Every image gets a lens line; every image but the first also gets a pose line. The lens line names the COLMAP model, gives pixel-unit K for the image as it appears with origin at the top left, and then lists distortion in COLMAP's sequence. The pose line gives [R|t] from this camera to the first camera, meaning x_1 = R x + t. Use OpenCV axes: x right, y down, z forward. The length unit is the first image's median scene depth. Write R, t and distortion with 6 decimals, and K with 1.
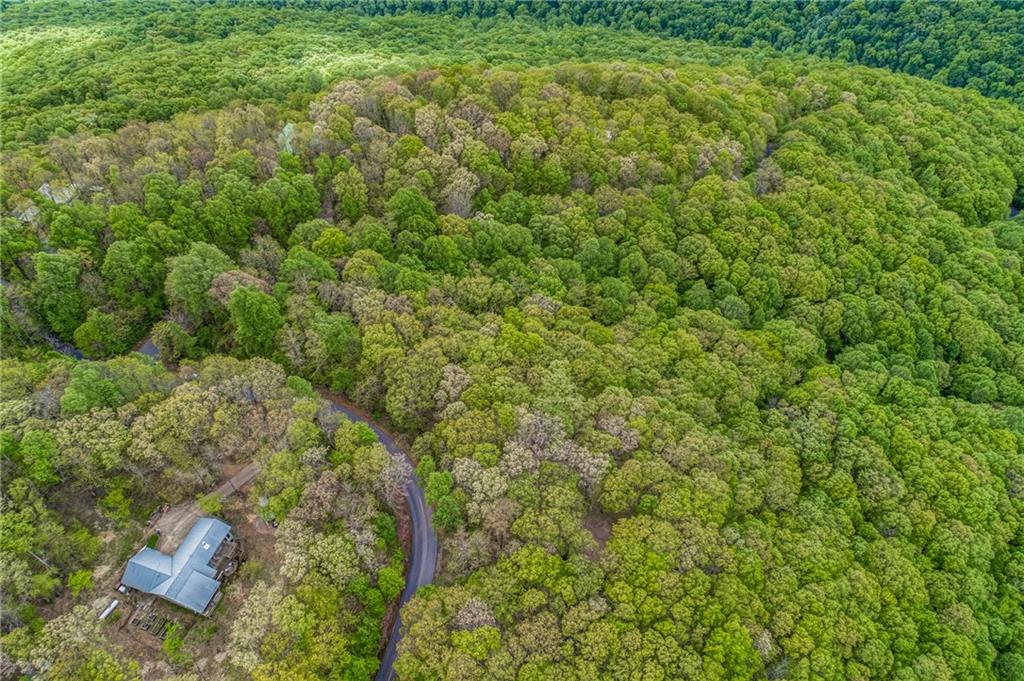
lens RADIAL K [[692.4, 0, 515.0], [0, 692.4, 339.5], [0, 0, 1]] dist [-0.003271, 0.006172]
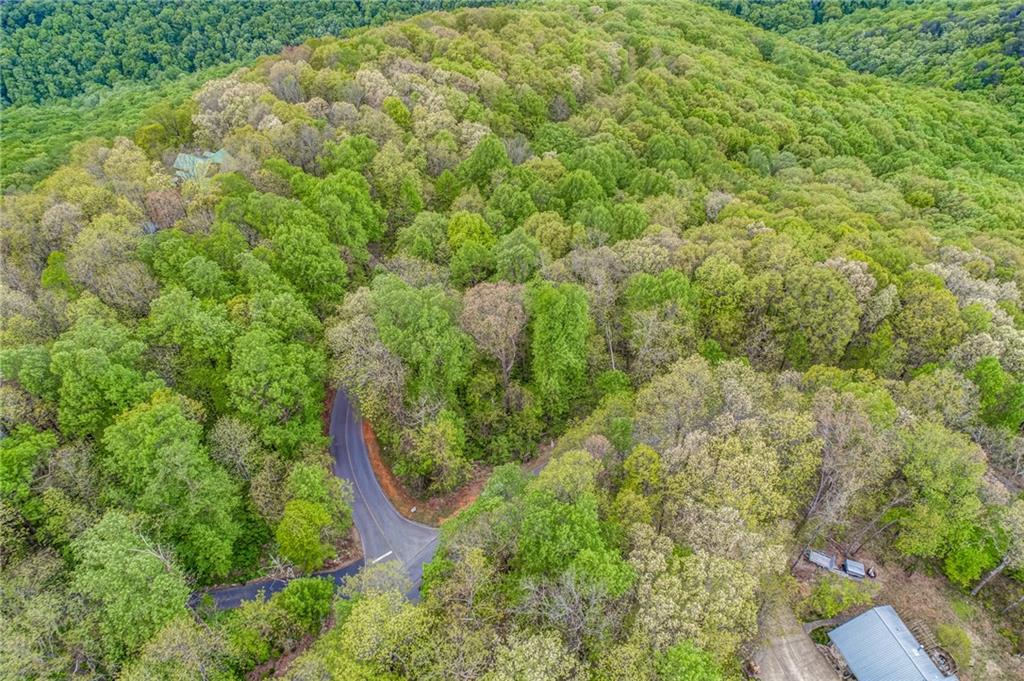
lens RADIAL K [[692.4, 0, 515.0], [0, 692.4, 339.5], [0, 0, 1]] dist [-0.003271, 0.006172]
pose [[0.777024, -0.441041, 0.449129, -0.444478], [0.466683, 0.882444, 0.059159, -0.052327], [-0.422423, 0.163633, 0.891506, 0.321470]]
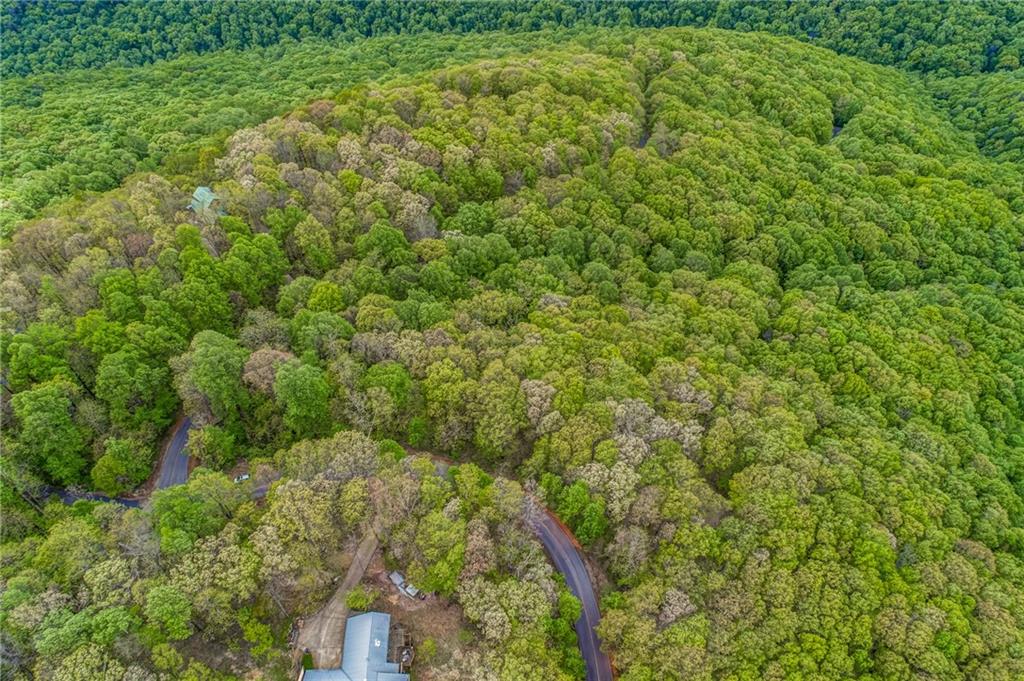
lens RADIAL K [[692.4, 0, 515.0], [0, 692.4, 339.5], [0, 0, 1]] dist [-0.003271, 0.006172]
pose [[0.933388, -0.271022, 0.235231, -0.204766], [0.272344, 0.961807, 0.027500, -0.032403], [-0.233699, 0.038395, 0.971550, 0.031805]]
